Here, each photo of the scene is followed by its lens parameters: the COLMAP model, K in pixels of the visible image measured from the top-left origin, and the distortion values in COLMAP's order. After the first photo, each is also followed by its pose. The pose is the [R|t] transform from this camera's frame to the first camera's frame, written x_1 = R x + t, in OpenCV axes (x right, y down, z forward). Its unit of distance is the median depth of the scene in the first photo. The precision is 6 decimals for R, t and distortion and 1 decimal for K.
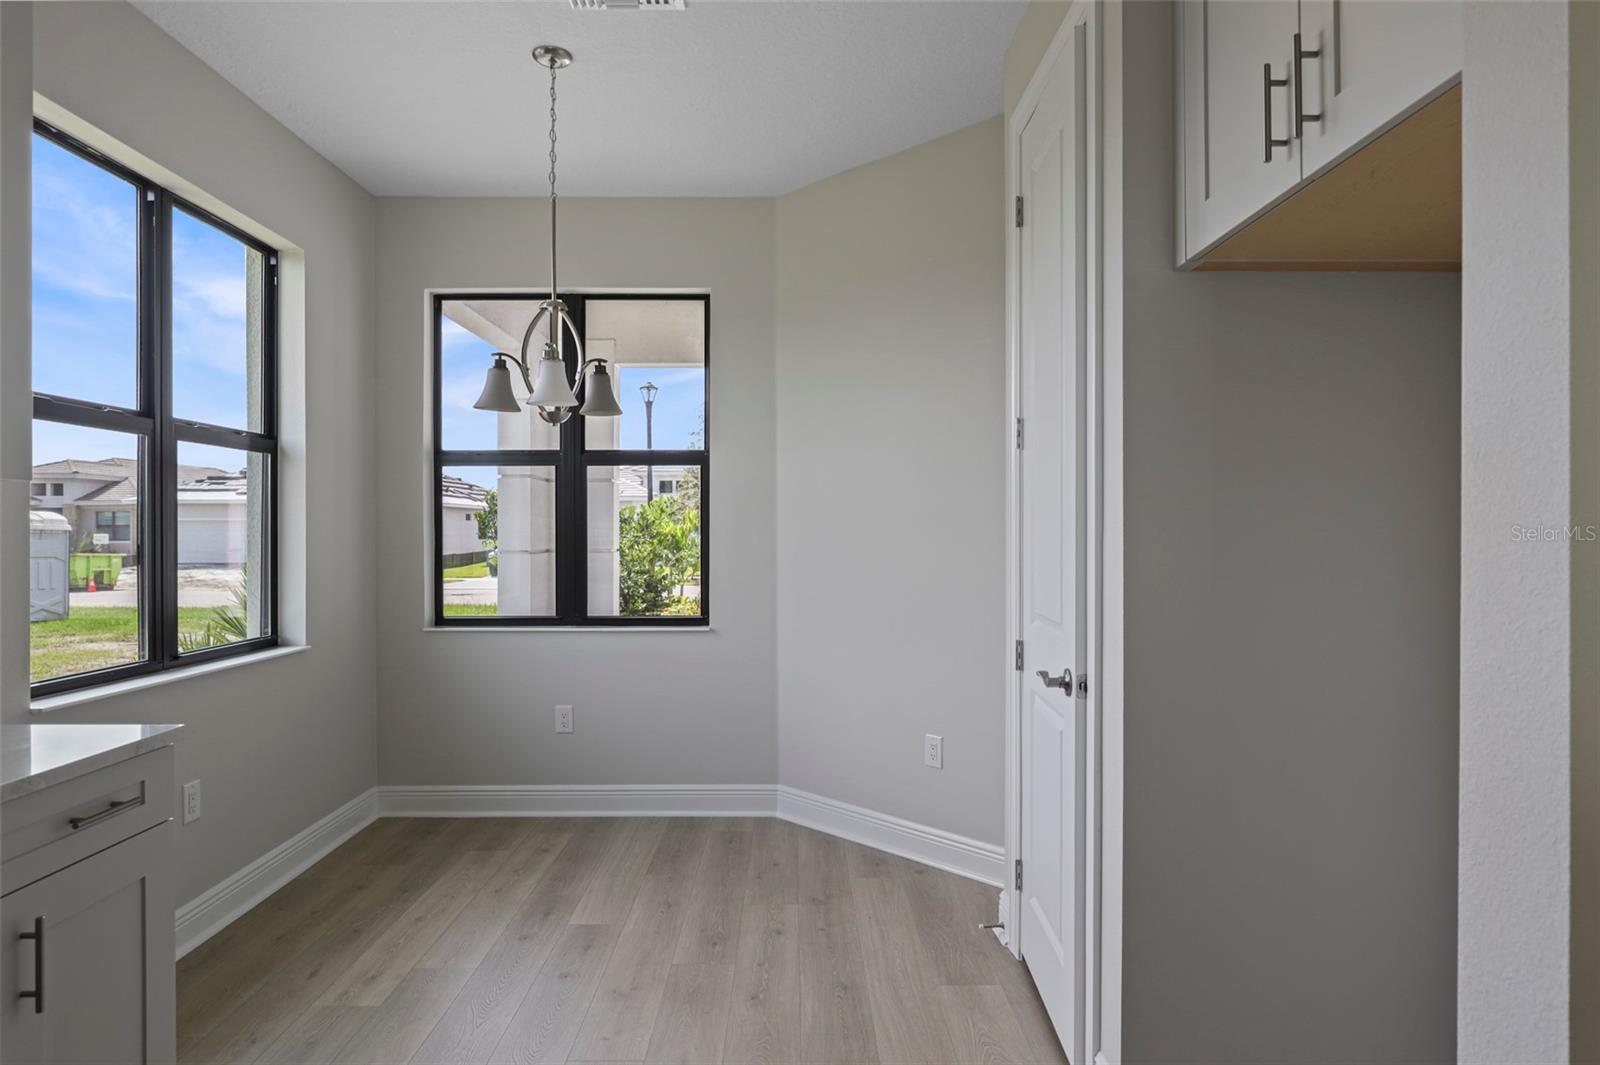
lens RADIAL K [[915.5, 0, 800.0], [0, 915.5, 532.5], [0, 0, 1]] dist [-0.010238, 0.001512]
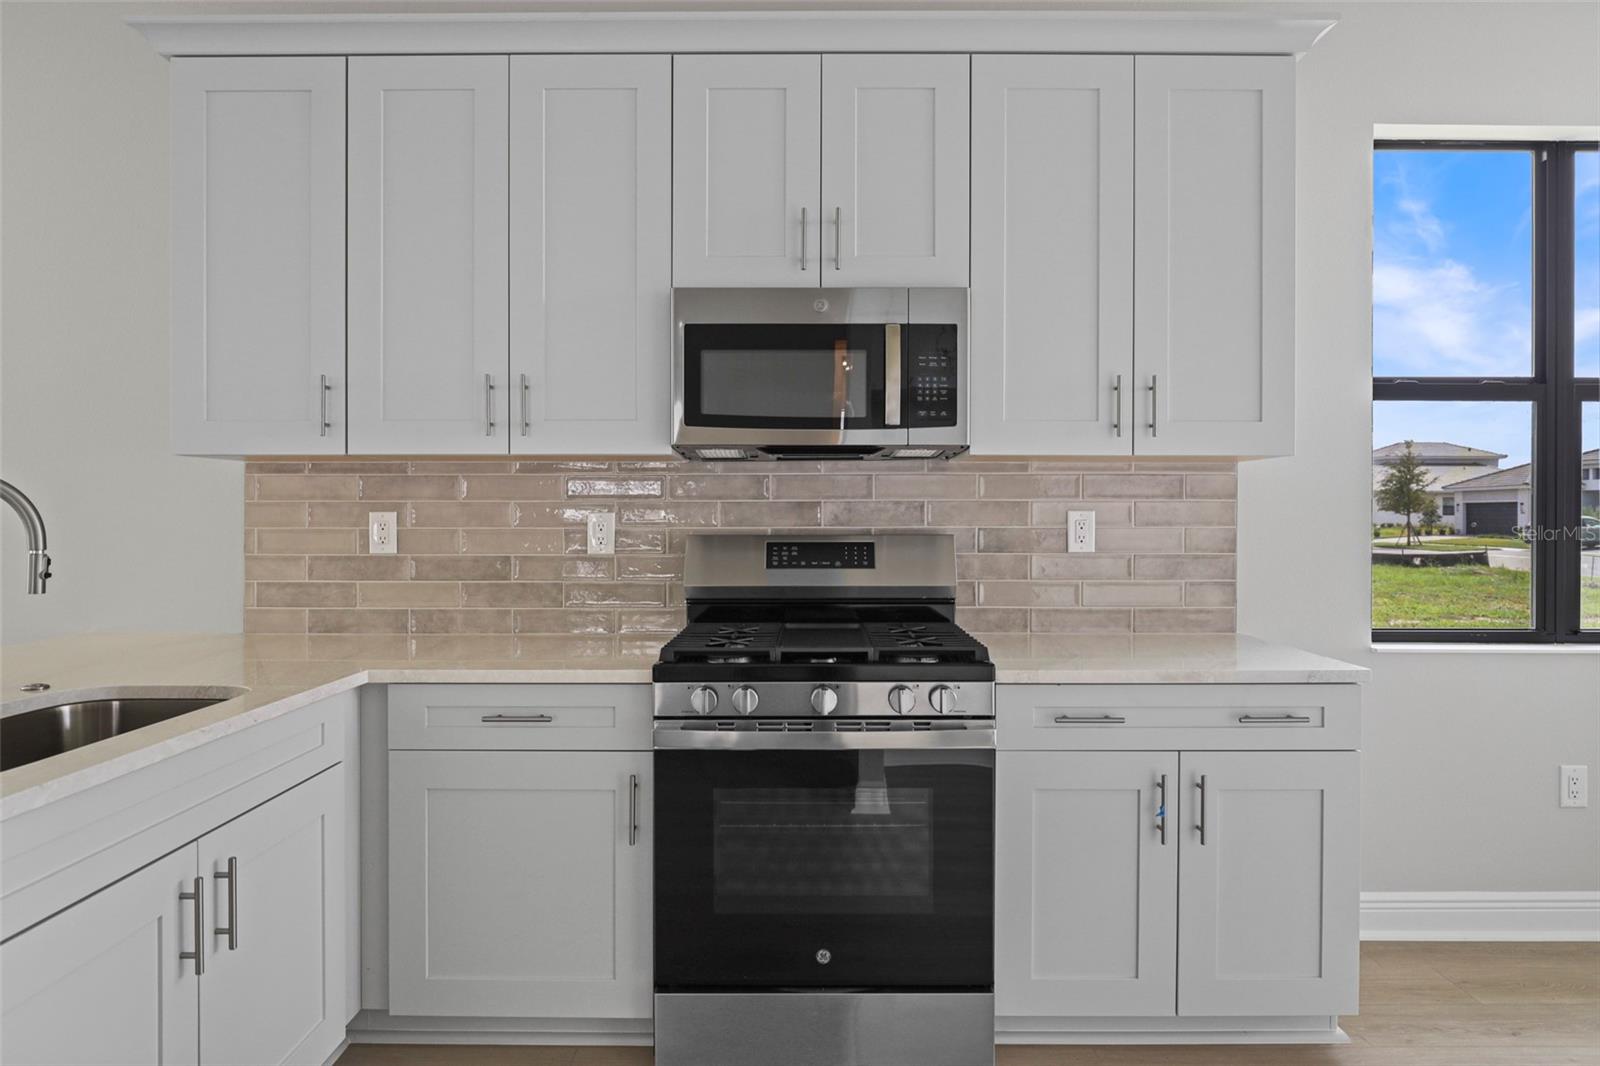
lens RADIAL K [[935.0, 0, 804.1], [0, 935.0, 518.9], [0, 0, 1]] dist [-0.010319, 0.002347]
pose [[-0.011917, 0.007665, -0.999900, 0.239775], [-0.002187, 0.999968, 0.007692, 0.011559], [0.999927, 0.002278, -0.011899, 0.176061]]
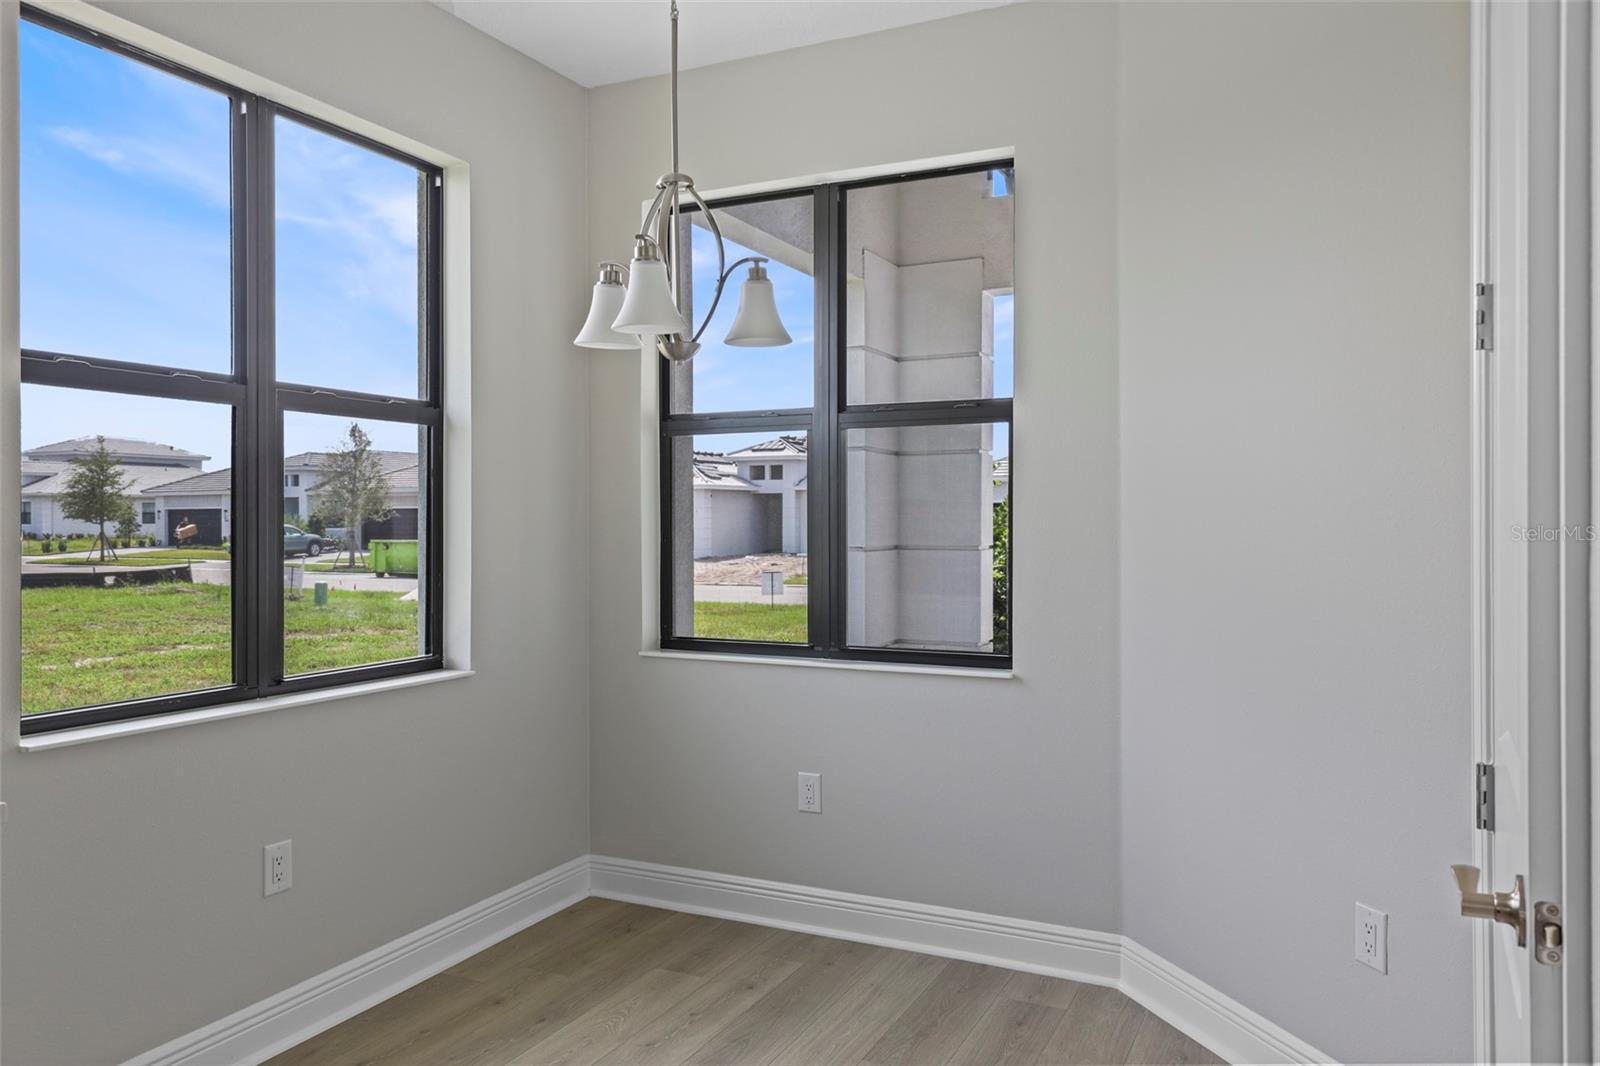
lens RADIAL K [[1137.1, 0, 804.3], [0, 1137.1, 515.2], [0, 0, 1]] dist [0.007649, 0.003366]
pose [[0.897828, -0.001838, -0.440342, 0.142033], [-0.000150, 0.999990, -0.004479, -0.003960], [0.440345, 0.004087, 0.897819, 0.253712]]
